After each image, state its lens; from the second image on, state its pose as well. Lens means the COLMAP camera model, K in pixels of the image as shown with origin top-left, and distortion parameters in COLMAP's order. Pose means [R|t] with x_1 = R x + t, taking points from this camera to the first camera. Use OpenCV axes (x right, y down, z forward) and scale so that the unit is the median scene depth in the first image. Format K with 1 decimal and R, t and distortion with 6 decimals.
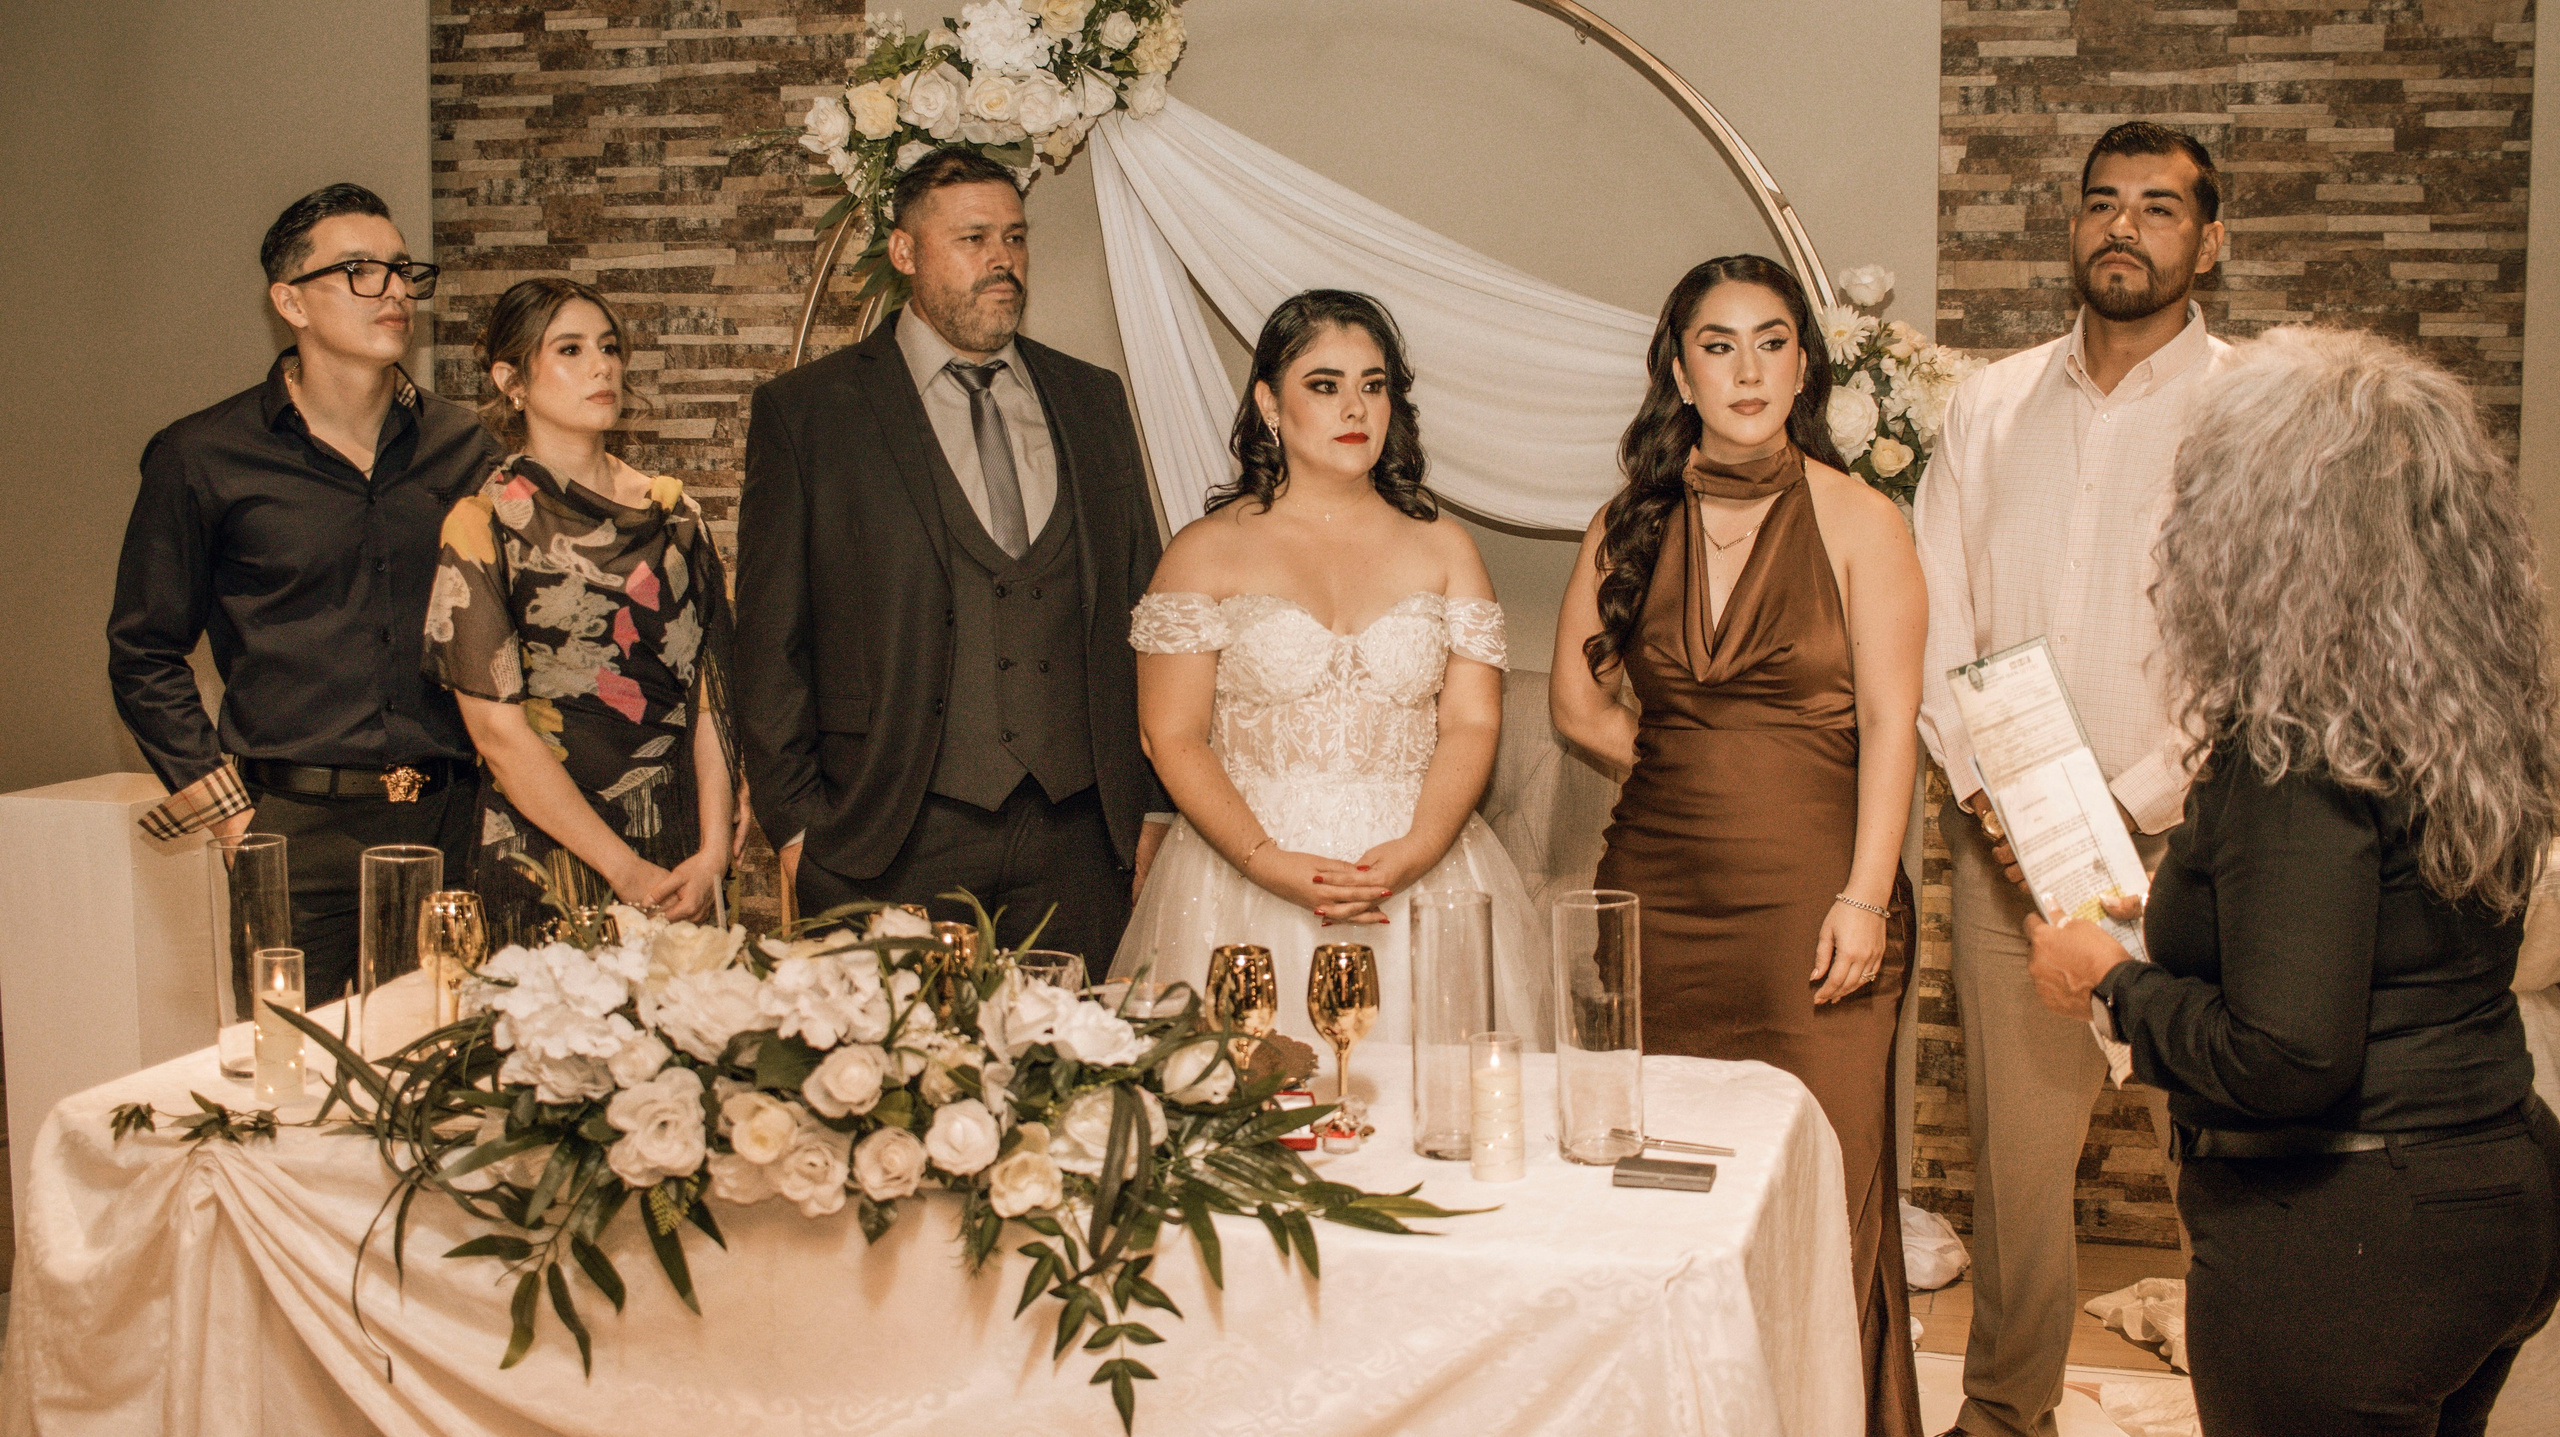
lens RADIAL K [[2861.6, 0, 1280.0], [0, 2861.6, 718.5], [0, 0, 1]] dist [-0.125652, 0.133464]
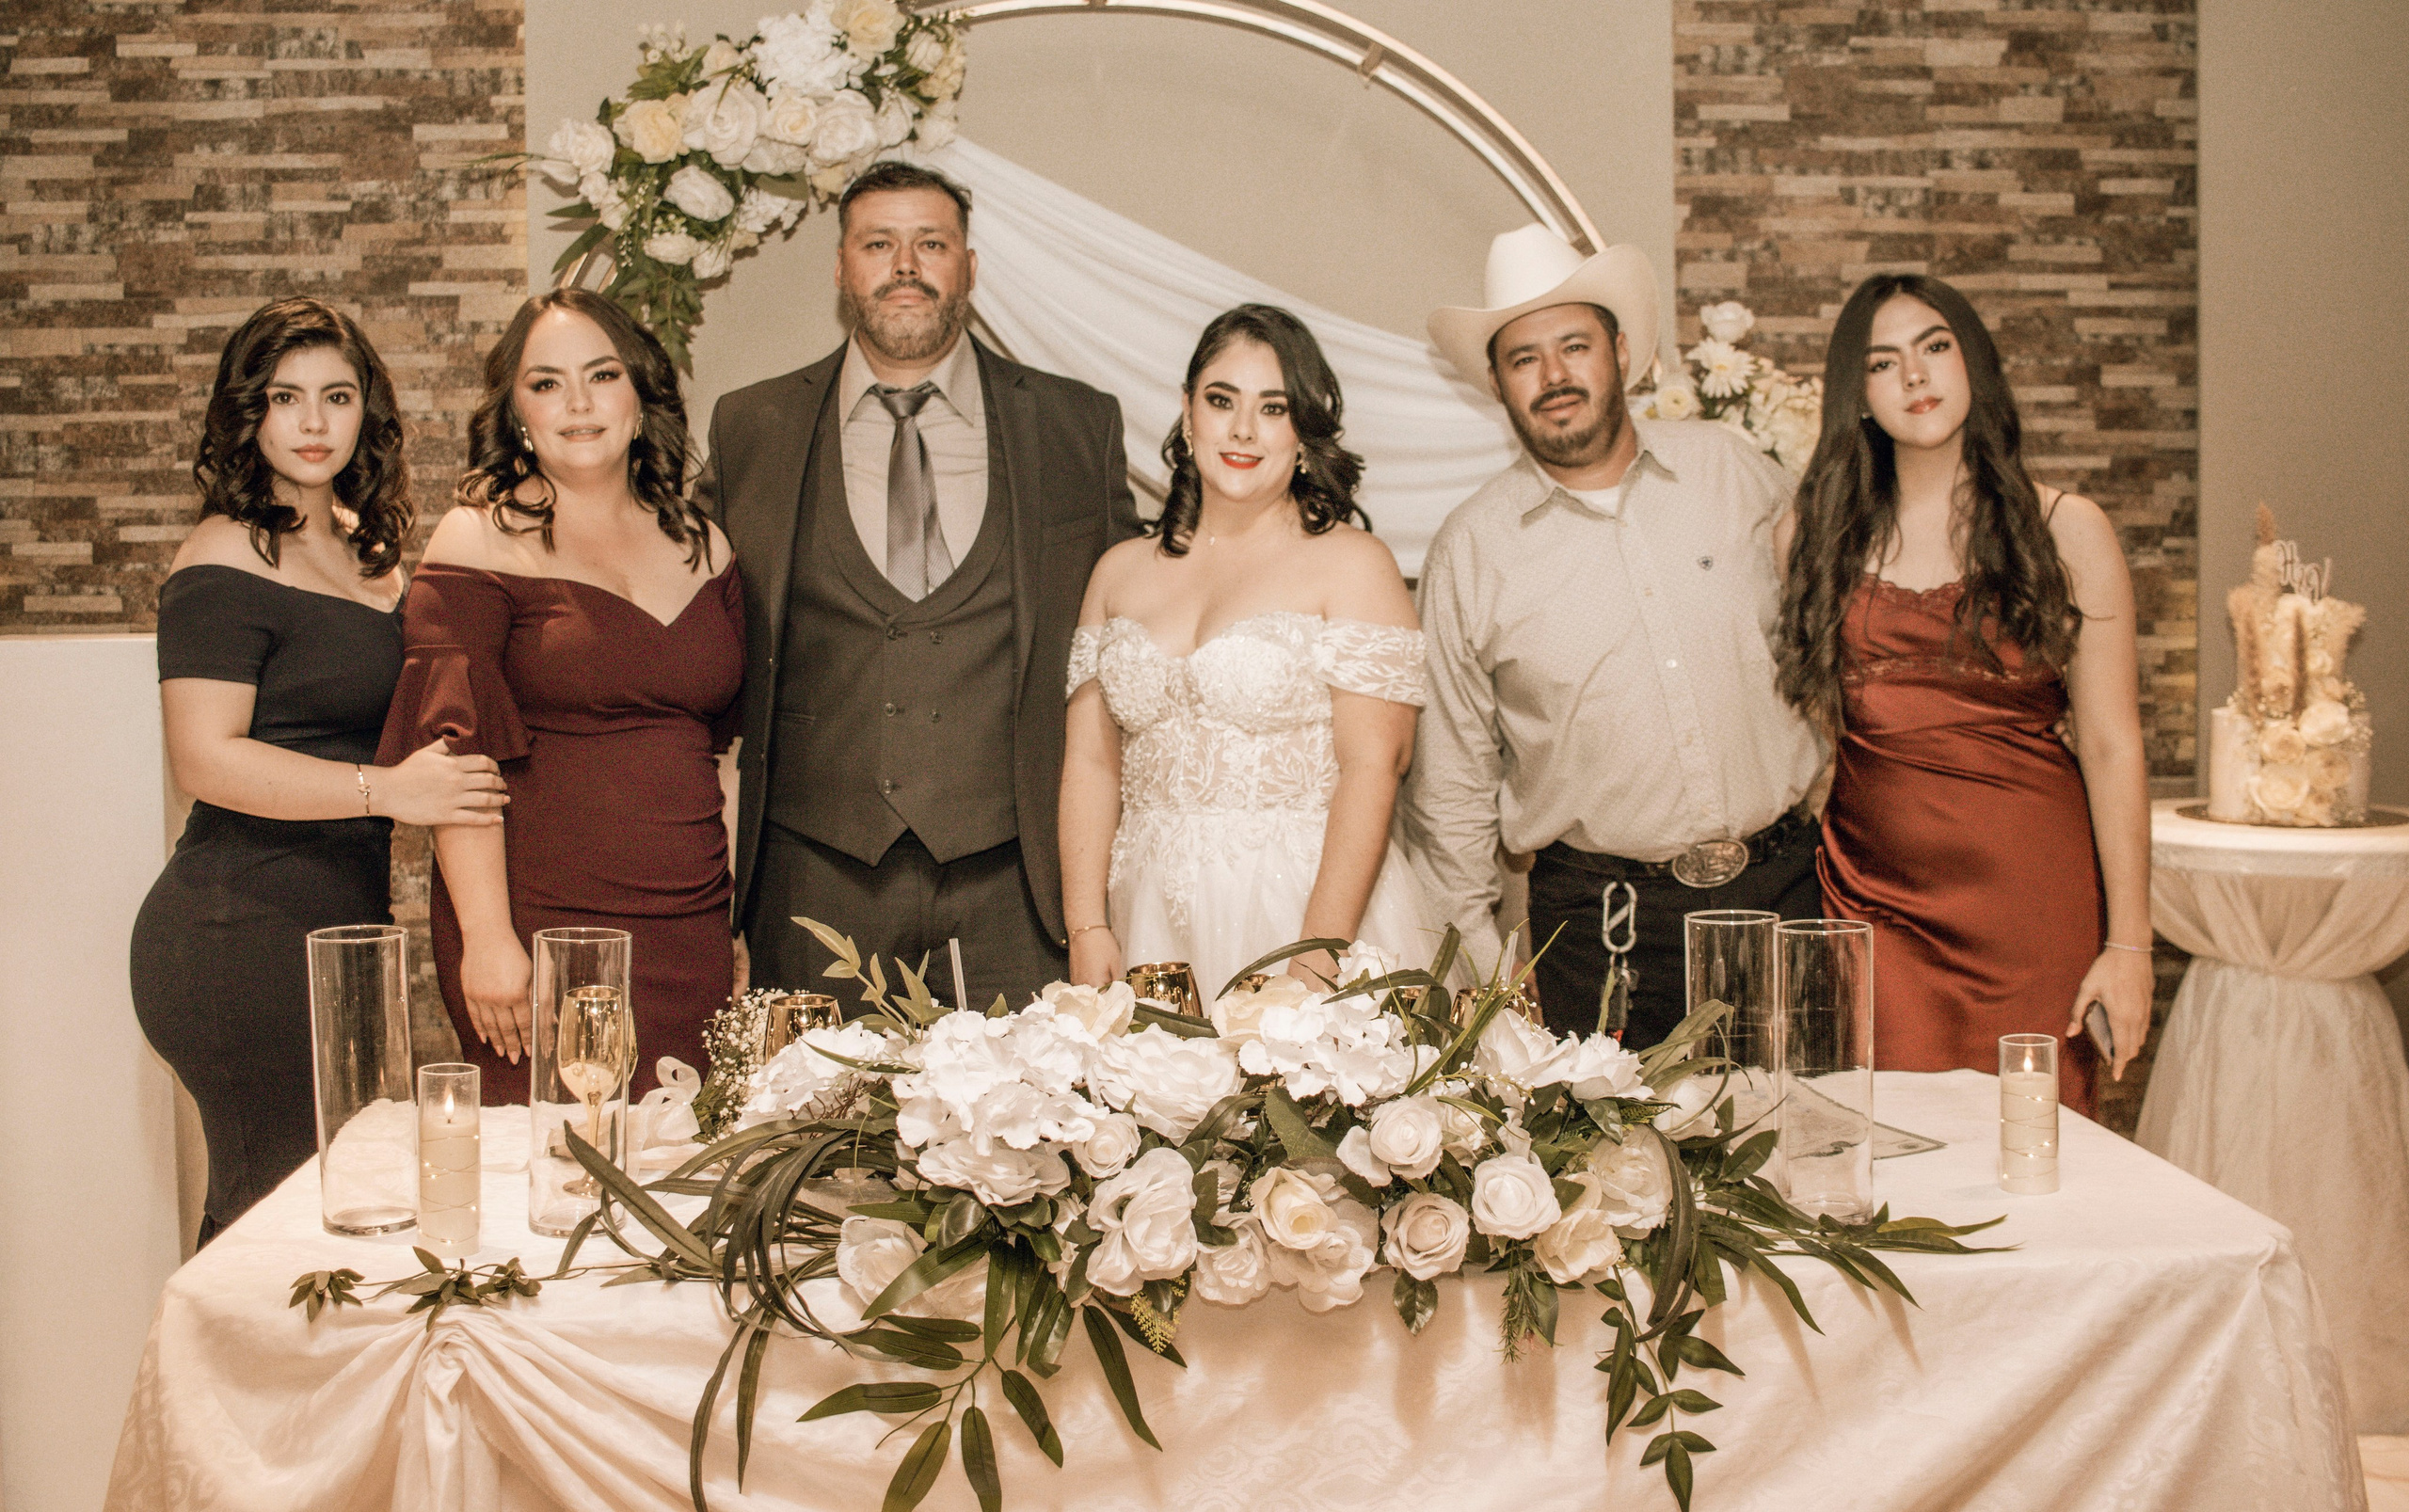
lens RADIAL K [[2741.4, 0, 1187.3], [0, 2741.4, 730.2], [0, 0, 1]] dist [-0.123868, 0.127047]
pose [[0.947179, -0.035136, 0.318774, -0.258339], [0.050779, 0.997872, -0.040893, 0.019623], [-0.316659, 0.054920, 0.946948, 0.136248]]
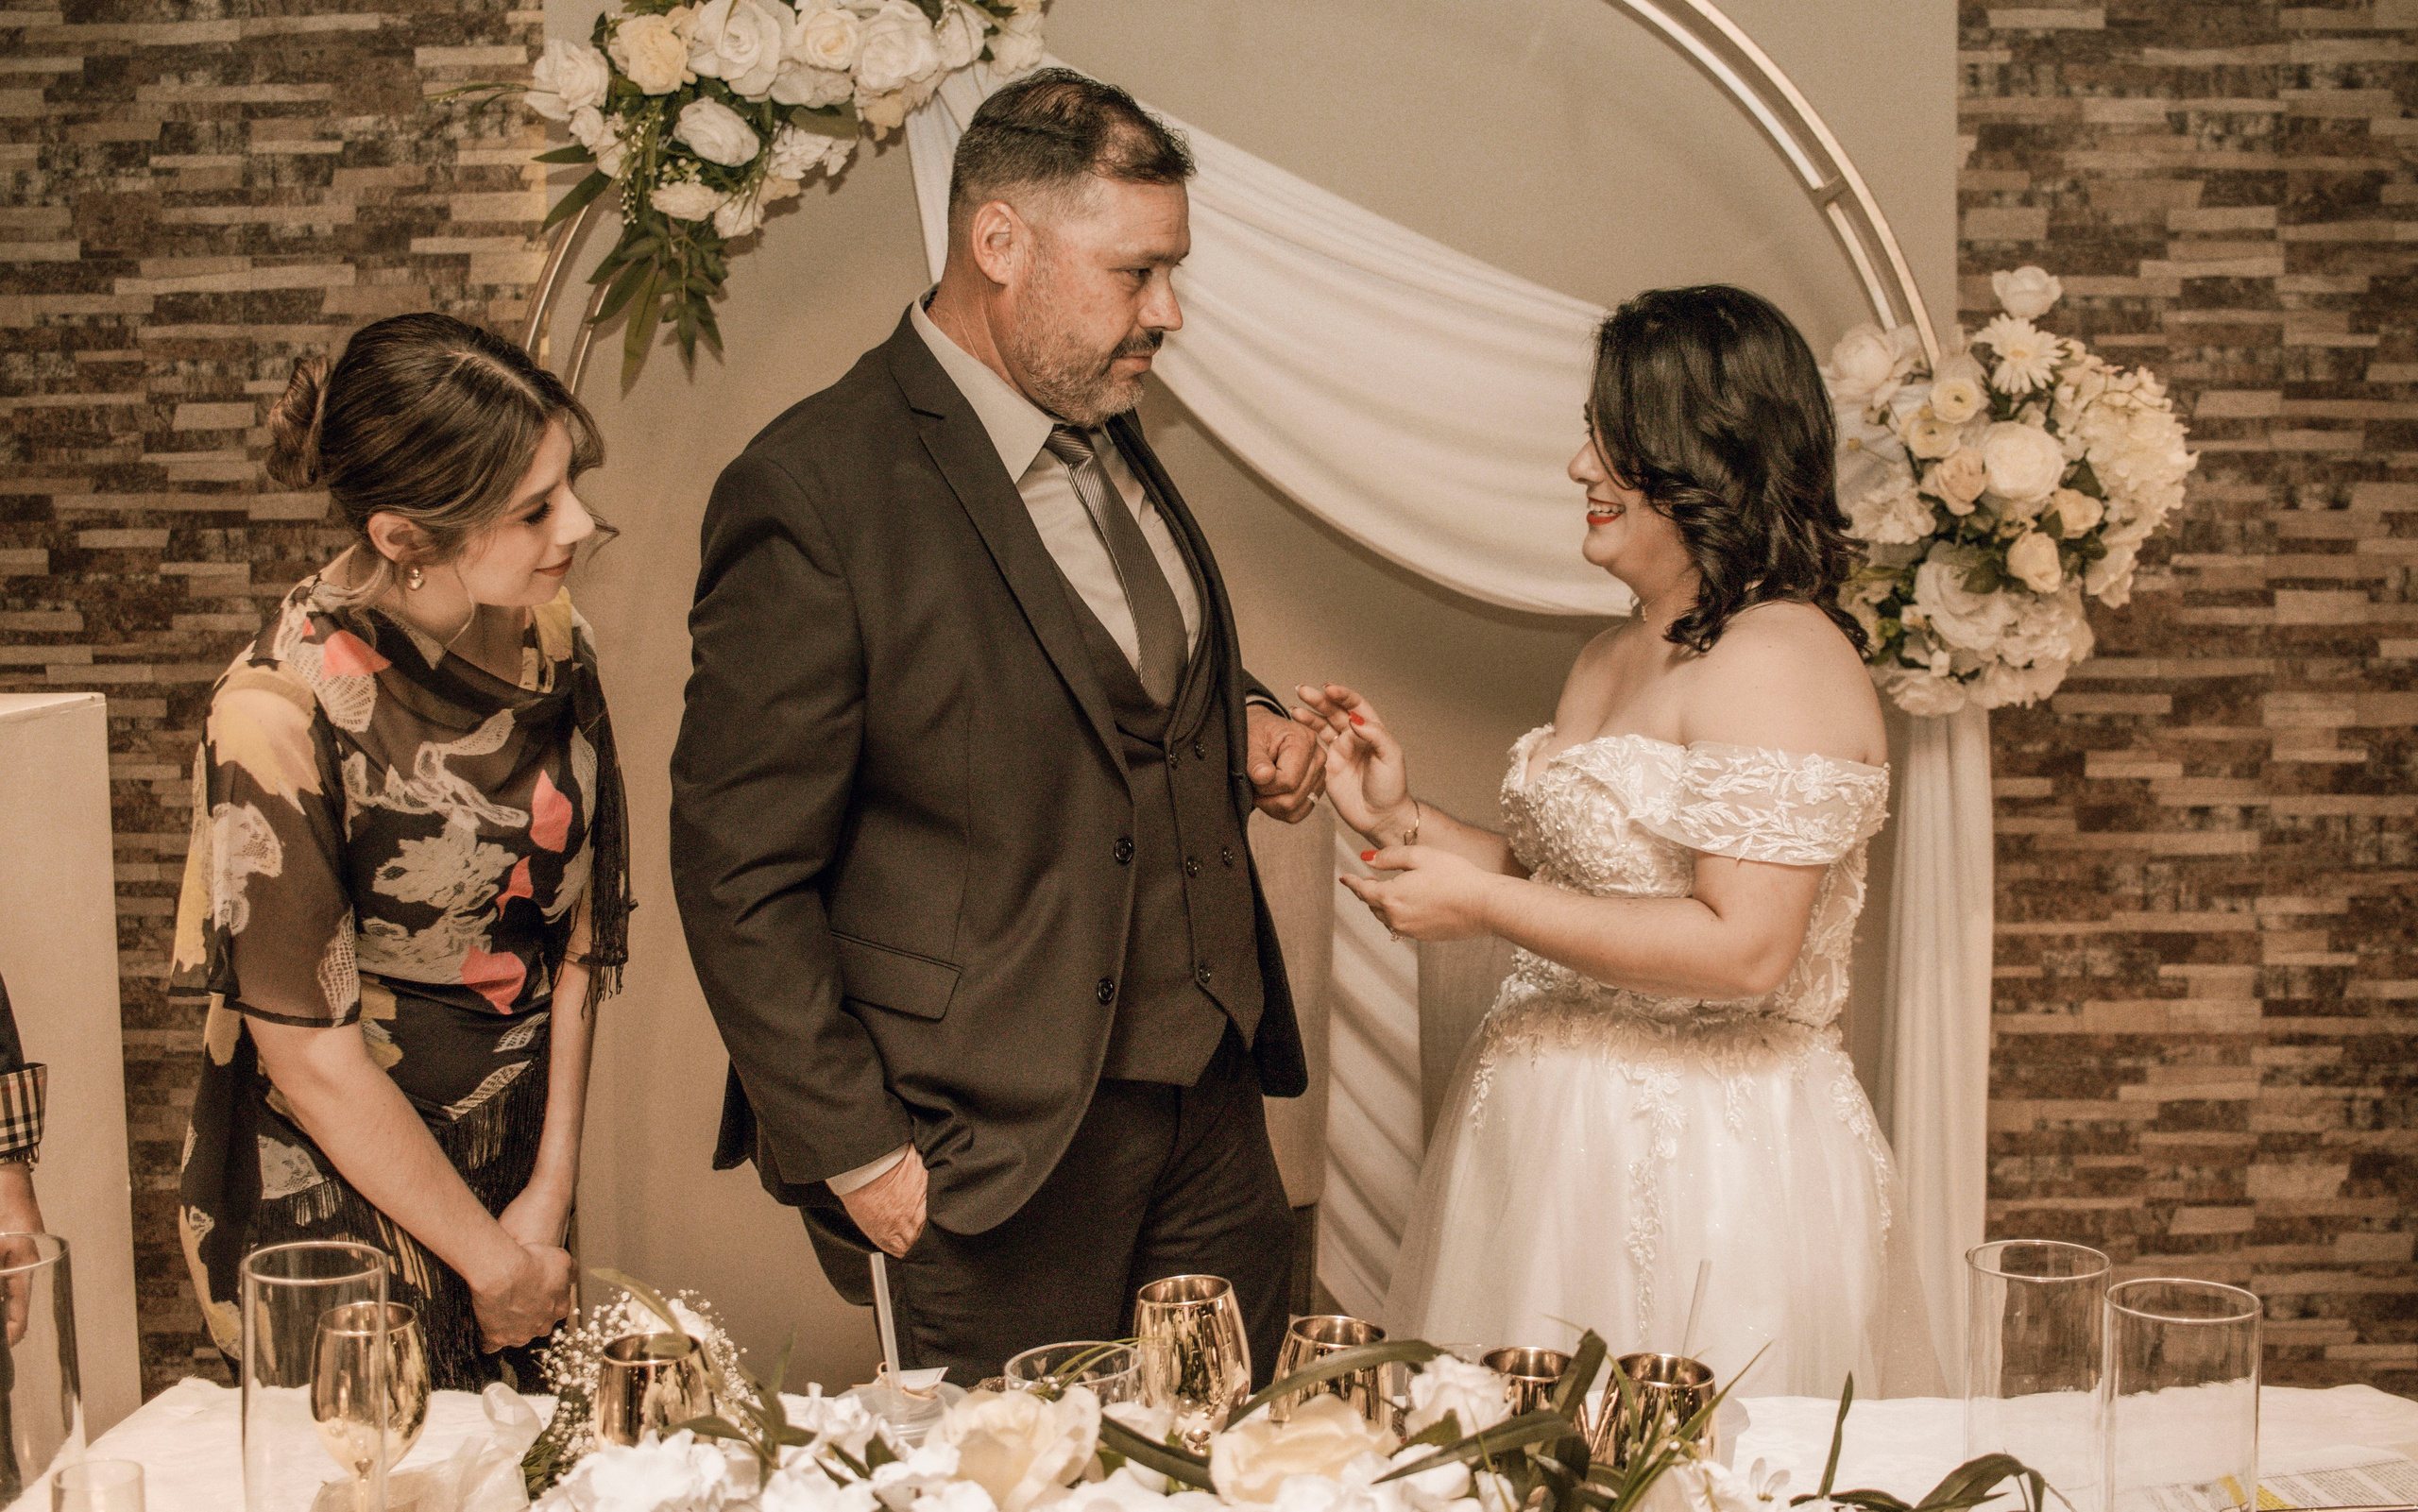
lens RADIAL K [[2765.3, 0, 1209.1], [0, 2765.3, 752.9], [0, 0, 1]] dist [-0.115718, 0.103301]
pose [[0.970577, -0.036238, 0.238050, -0.173795], [0.039103, 0.999208, -0.007325, -0.026608], [-0.237596, 0.016418, 0.971225, 0.292442]]
